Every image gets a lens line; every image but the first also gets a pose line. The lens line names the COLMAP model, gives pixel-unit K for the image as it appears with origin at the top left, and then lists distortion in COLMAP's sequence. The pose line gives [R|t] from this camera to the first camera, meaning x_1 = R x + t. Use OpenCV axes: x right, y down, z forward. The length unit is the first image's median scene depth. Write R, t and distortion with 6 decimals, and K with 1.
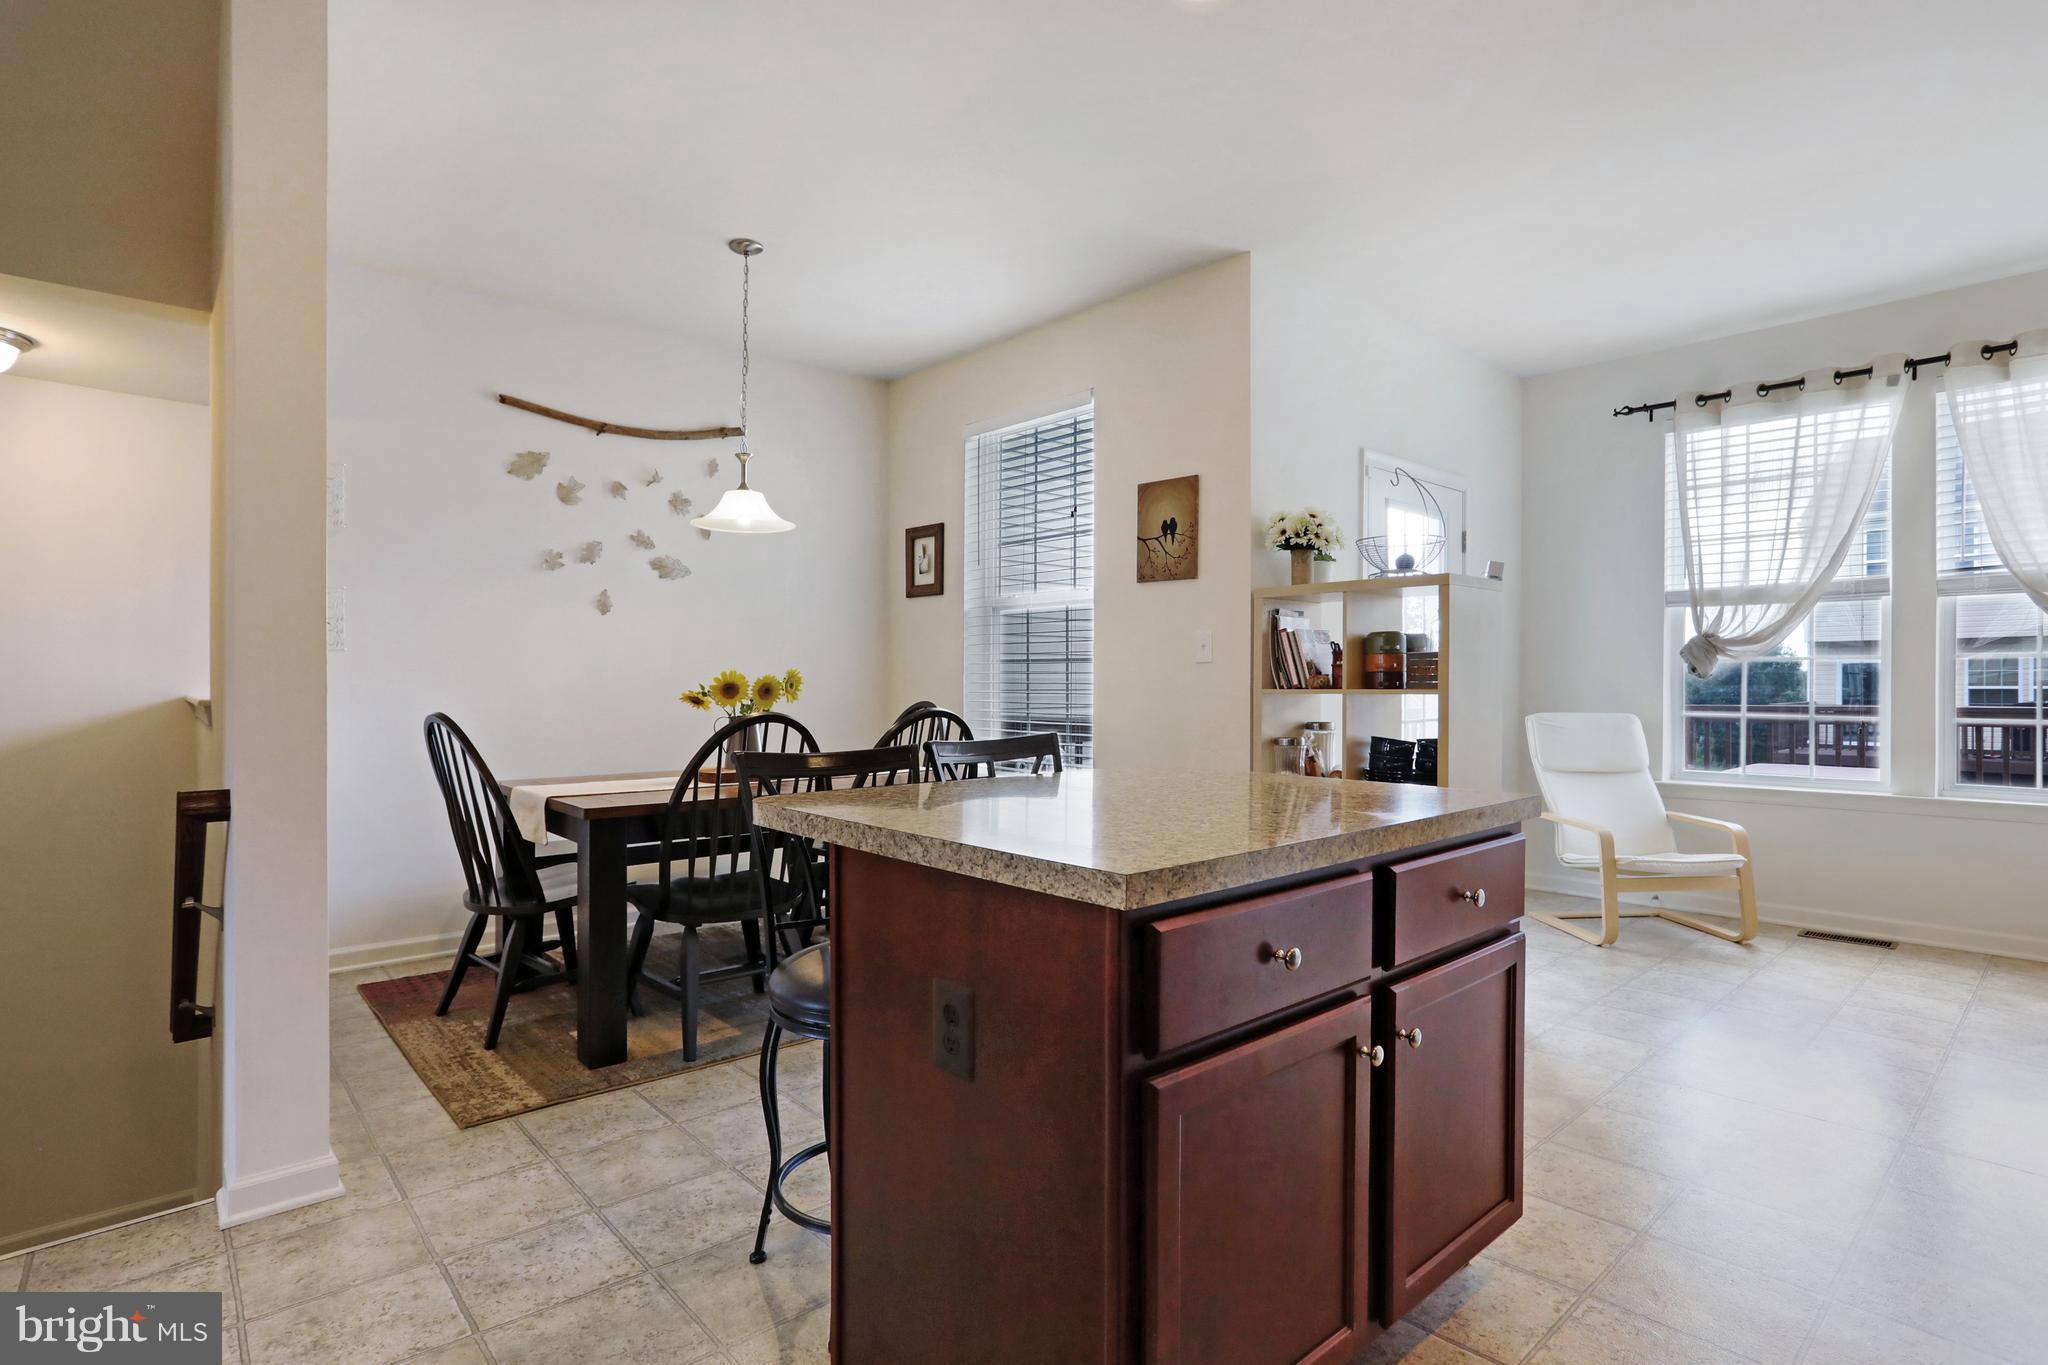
lens RADIAL K [[1077.4, 0, 1049.0], [0, 1077.4, 691.1], [0, 0, 1]] dist [-0.033399, 0.020890]
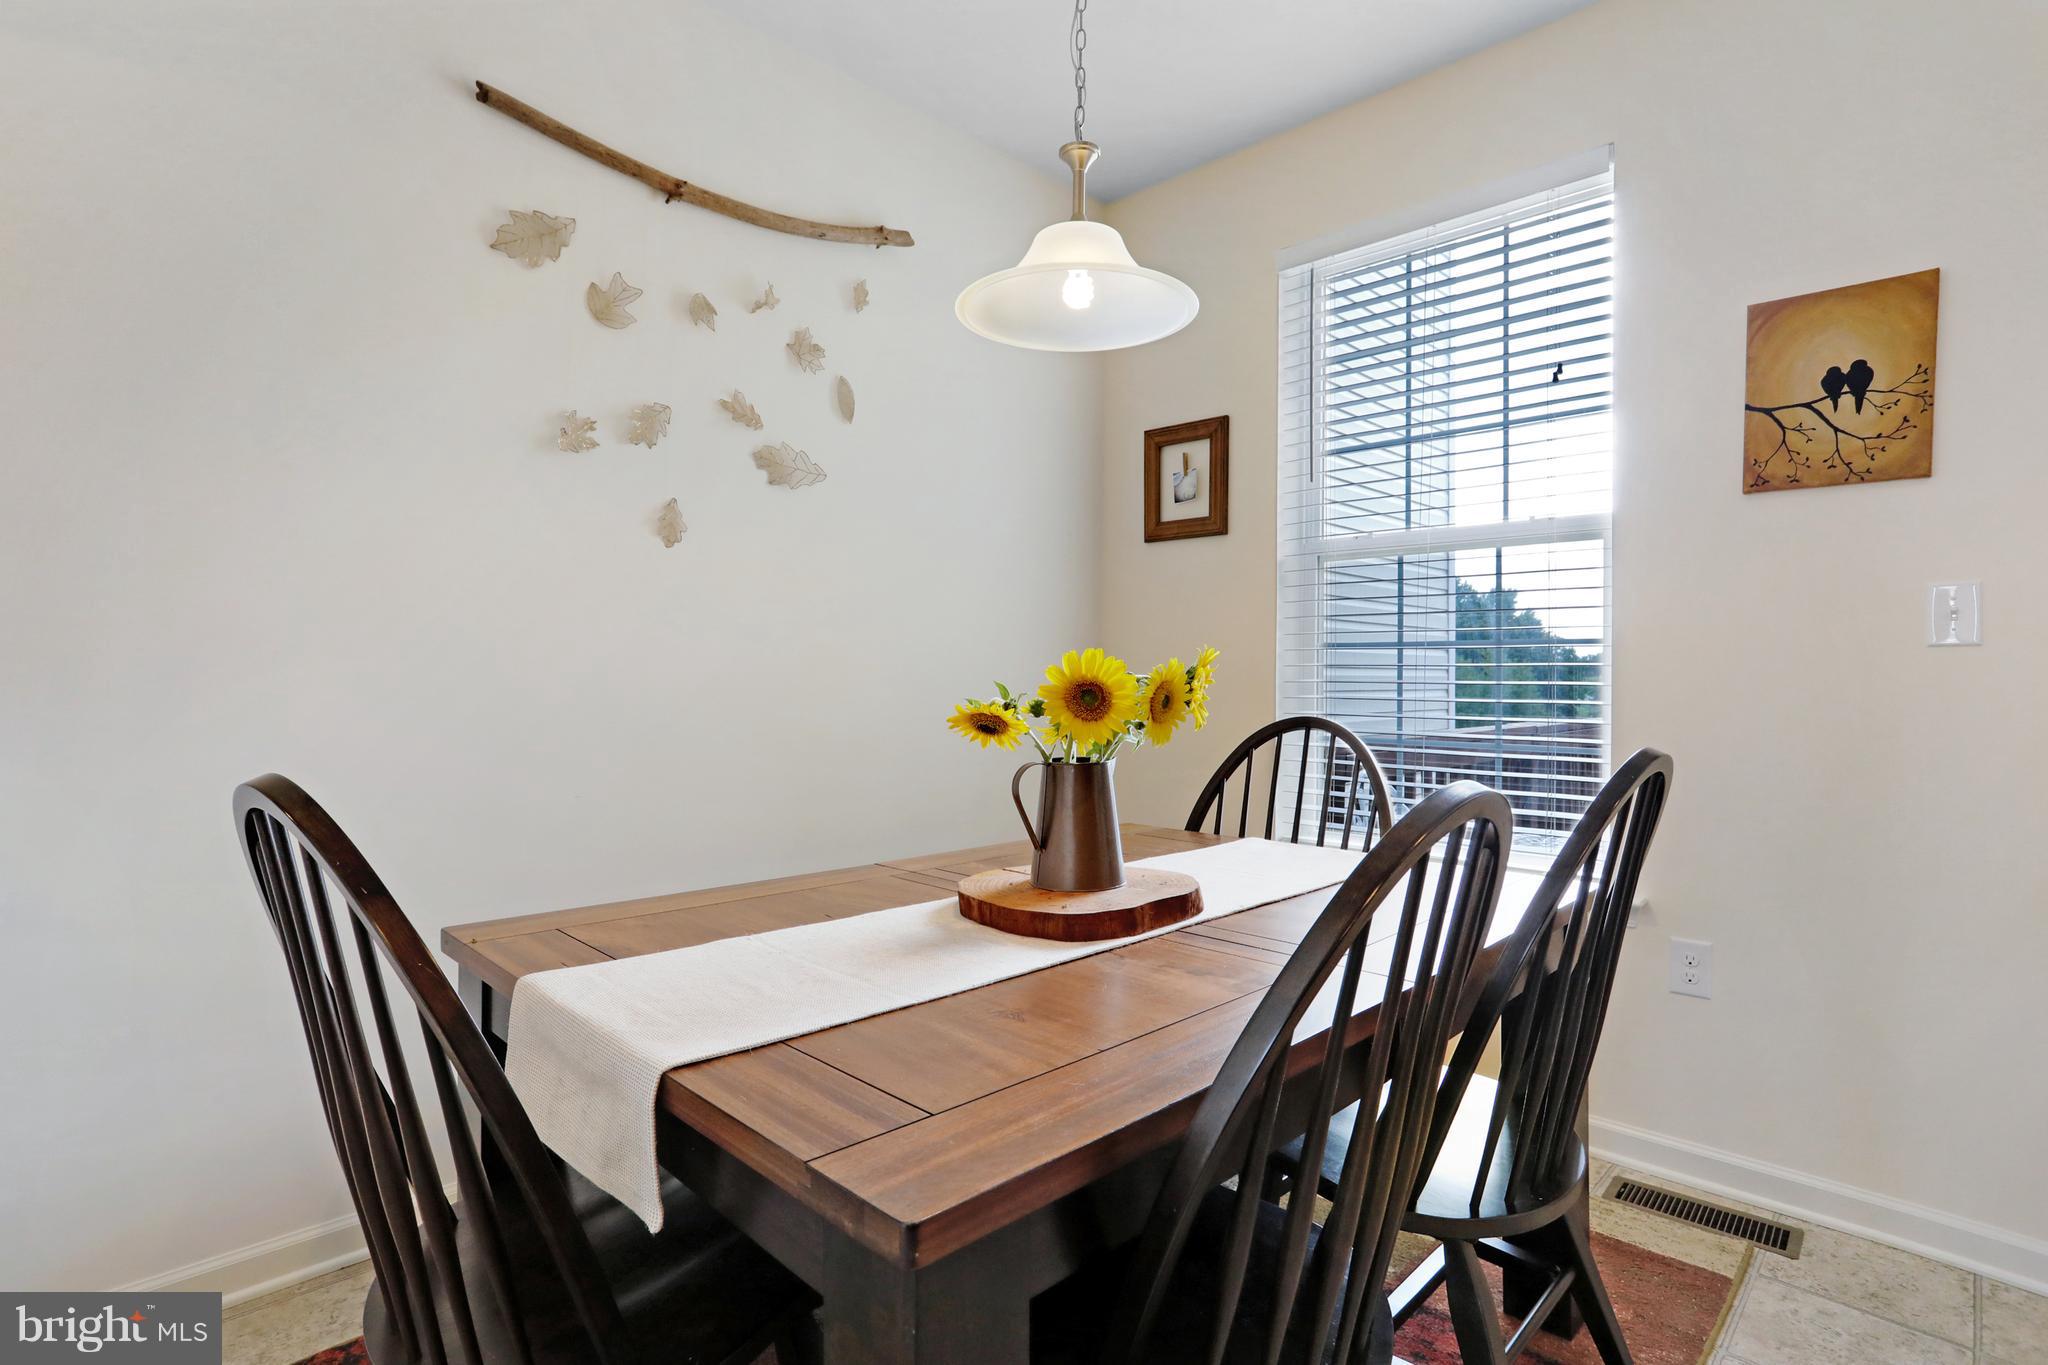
lens RADIAL K [[1002.1, 0, 1024.9], [0, 1002.1, 644.5], [0, 0, 1]] dist [-0.004123, 0.006263]
pose [[0.997838, 0.010698, 0.064851, -0.294647], [-0.008049, 0.999128, -0.040980, -0.005384], [-0.065233, 0.040369, 0.997053, 0.543271]]
